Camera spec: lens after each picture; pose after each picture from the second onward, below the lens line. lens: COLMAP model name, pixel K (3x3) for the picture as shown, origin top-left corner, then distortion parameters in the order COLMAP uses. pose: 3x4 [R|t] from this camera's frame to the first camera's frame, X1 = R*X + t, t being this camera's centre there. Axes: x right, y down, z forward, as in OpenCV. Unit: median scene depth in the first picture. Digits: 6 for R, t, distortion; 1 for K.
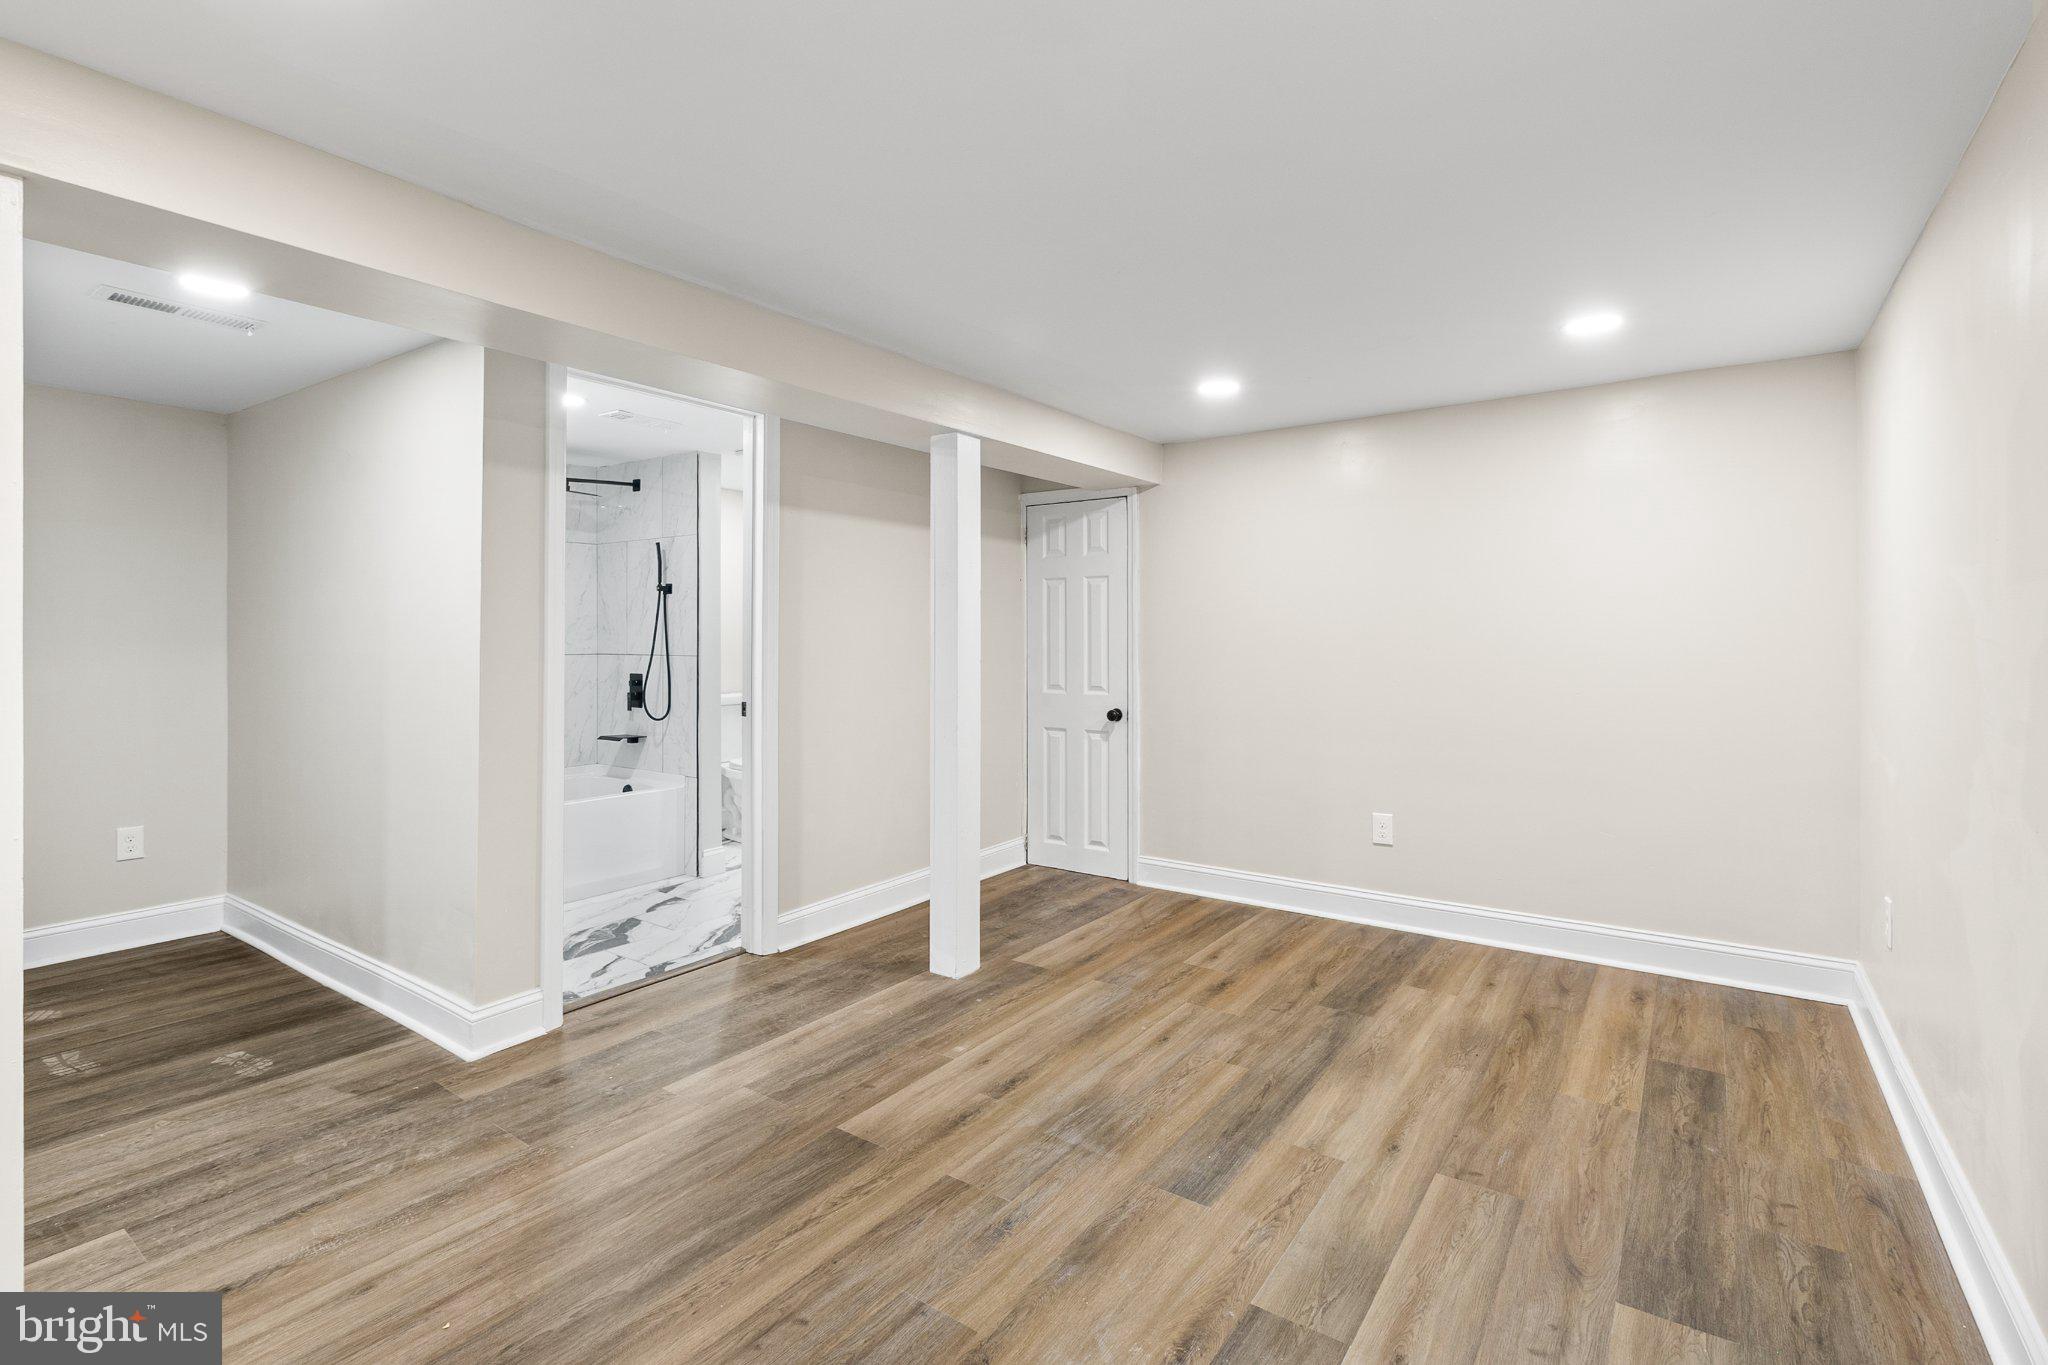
lens RADIAL K [[948.9, 0, 1011.6], [0, 948.9, 631.5], [0, 0, 1]] dist [0.001795, 0.000347]
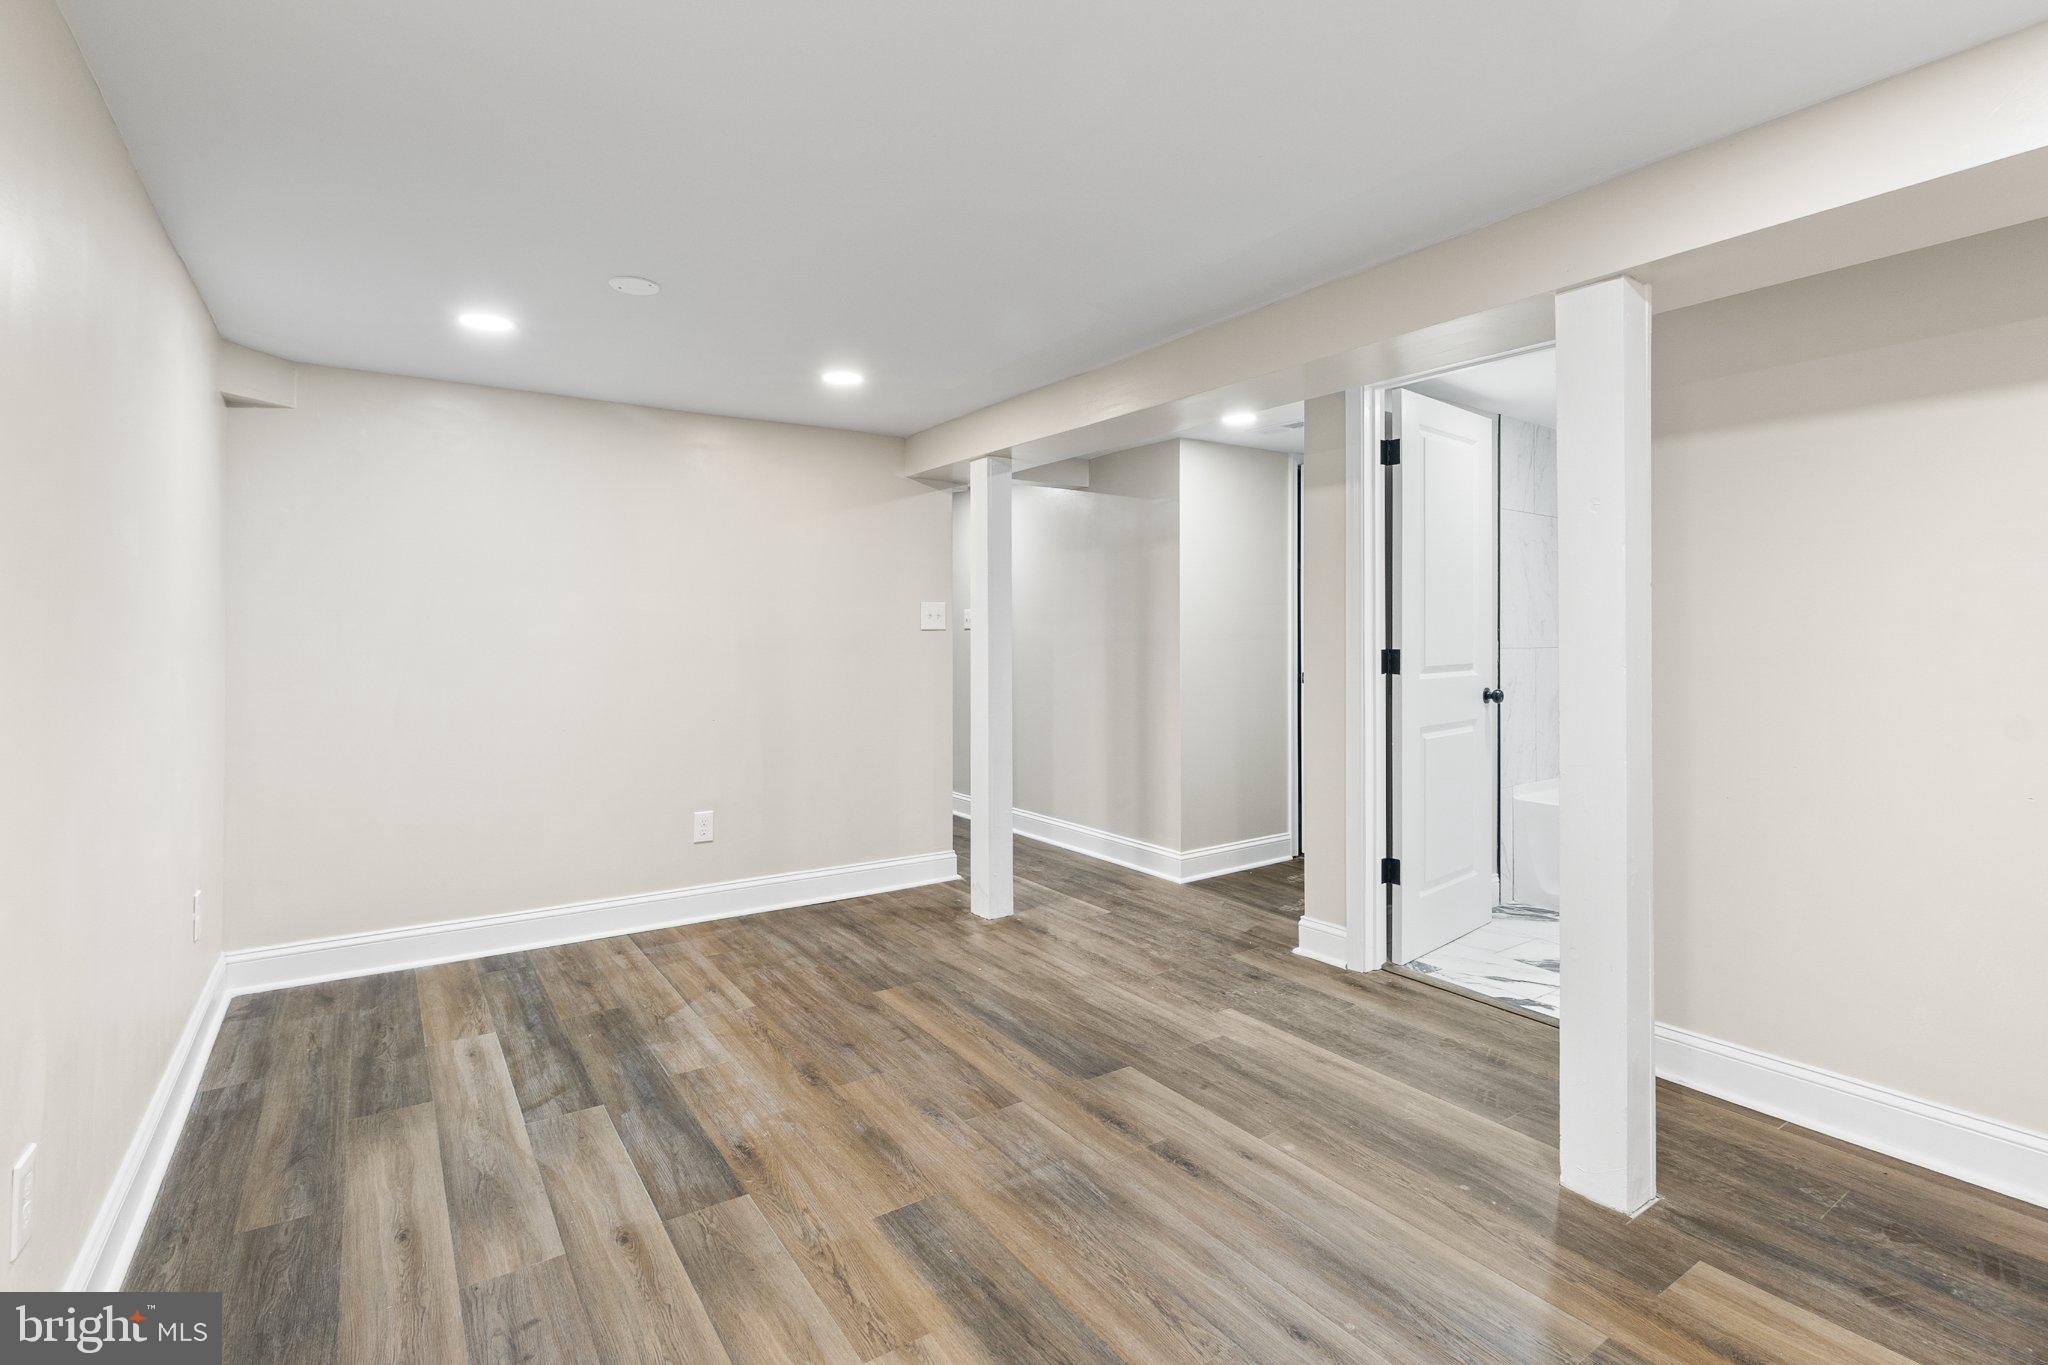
lens RADIAL K [[948.9, 0, 1011.6], [0, 948.9, 631.5], [0, 0, 1]] dist [0.001795, 0.000347]
pose [[-0.340720, 0.003101, -0.940160, 0.923201], [0.008439, 0.999964, 0.000240, 0.009446], [0.940127, -0.007852, -0.340734, 1.270596]]
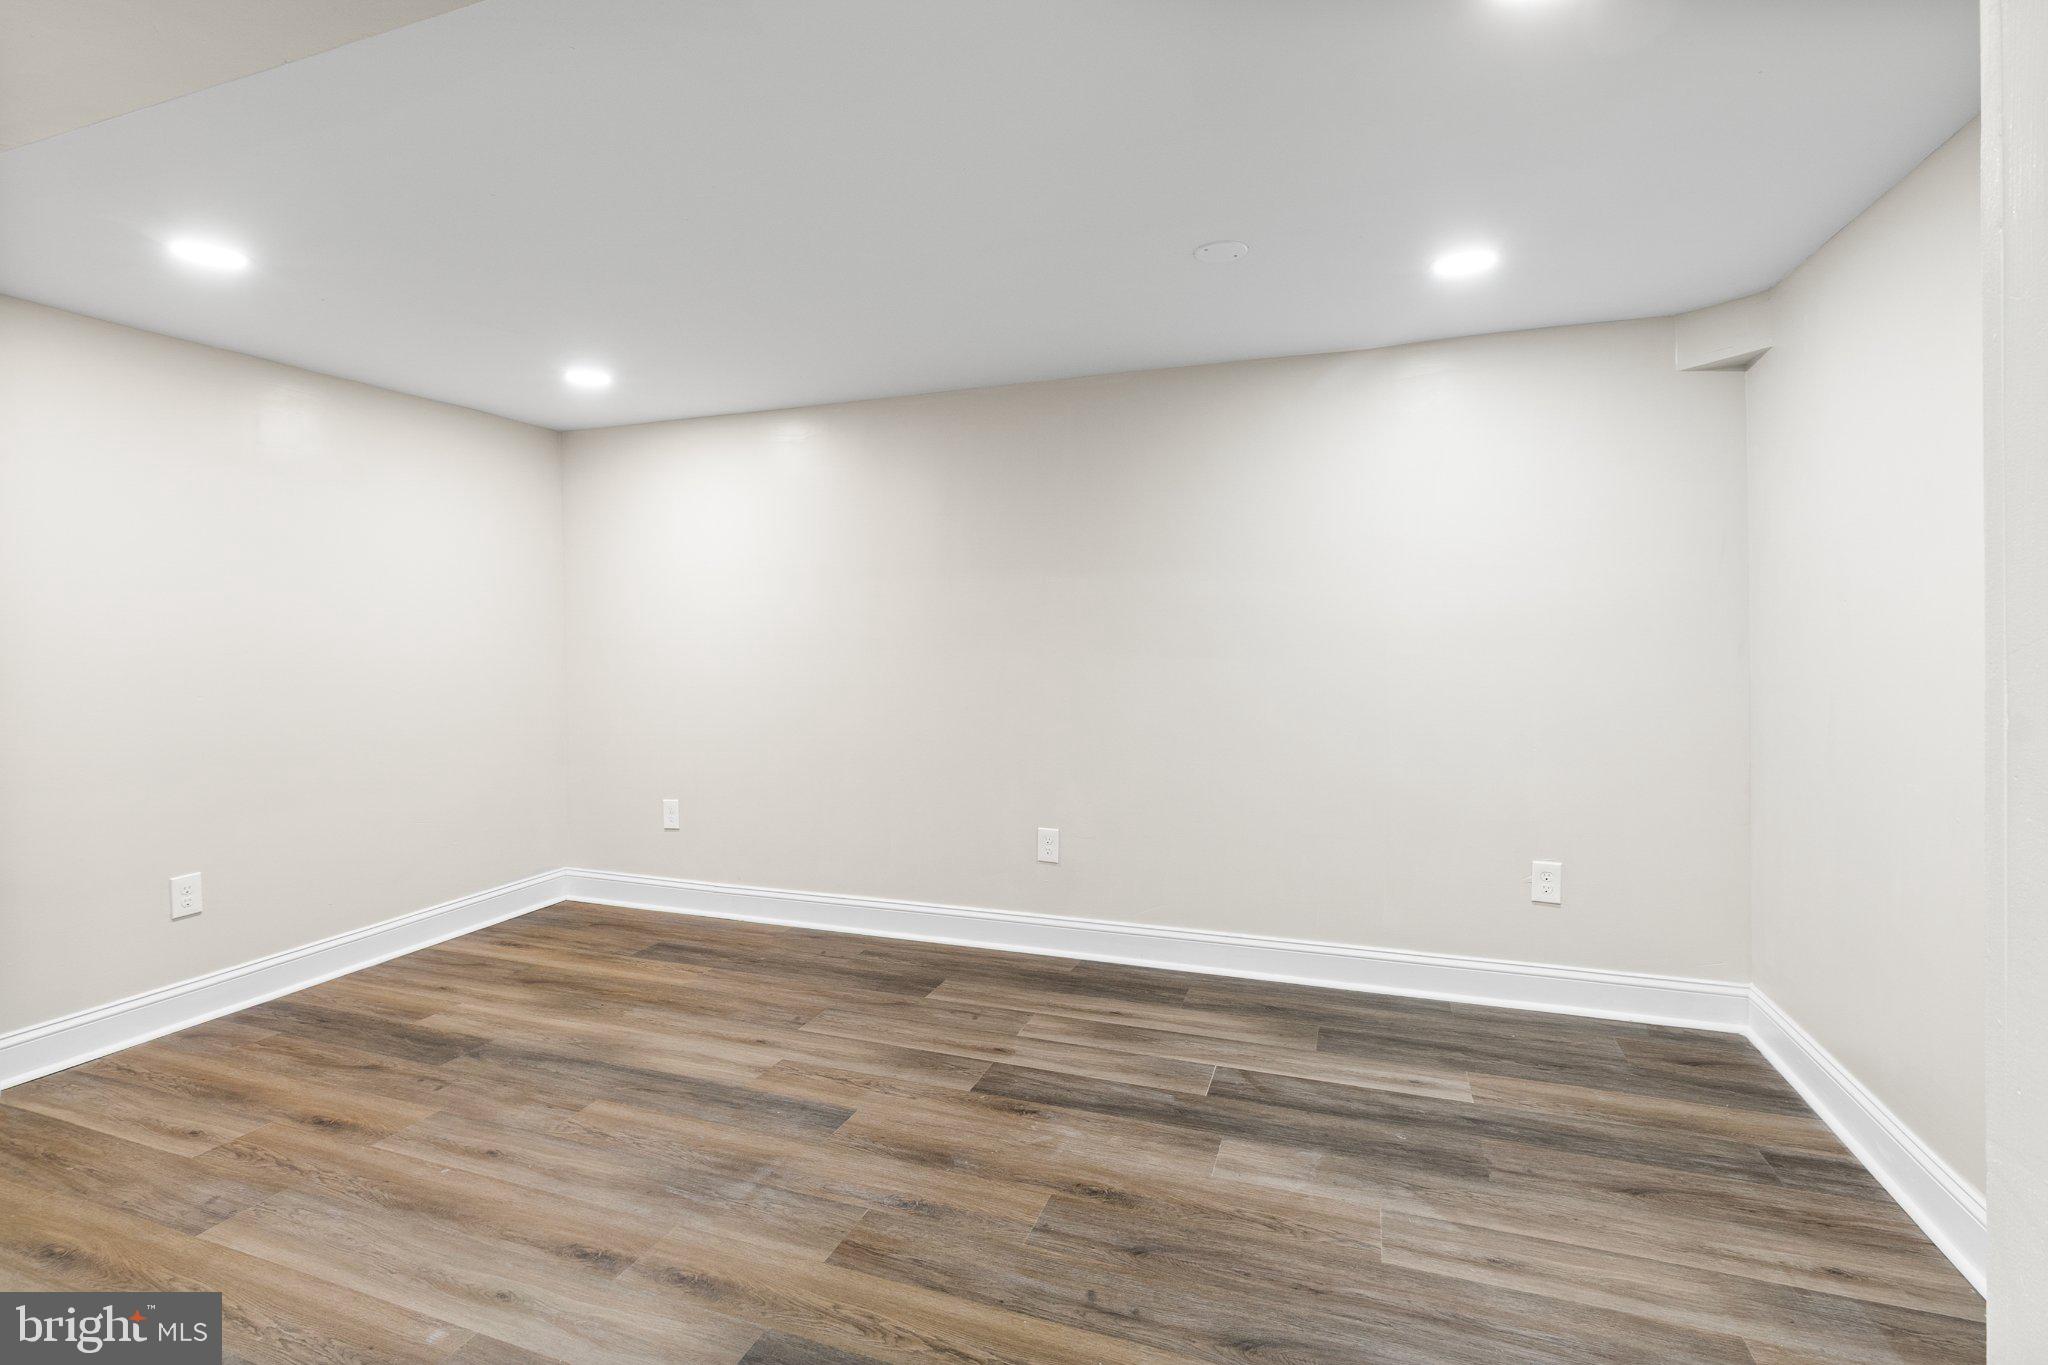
lens RADIAL K [[948.9, 0, 1011.6], [0, 948.9, 631.5], [0, 0, 1]] dist [0.001795, 0.000347]
pose [[-0.271776, 0.009736, 0.962311, -0.859563], [0.004000, 0.999952, -0.008987, 0.017362], [-0.962352, 0.001407, -0.271802, 0.984957]]
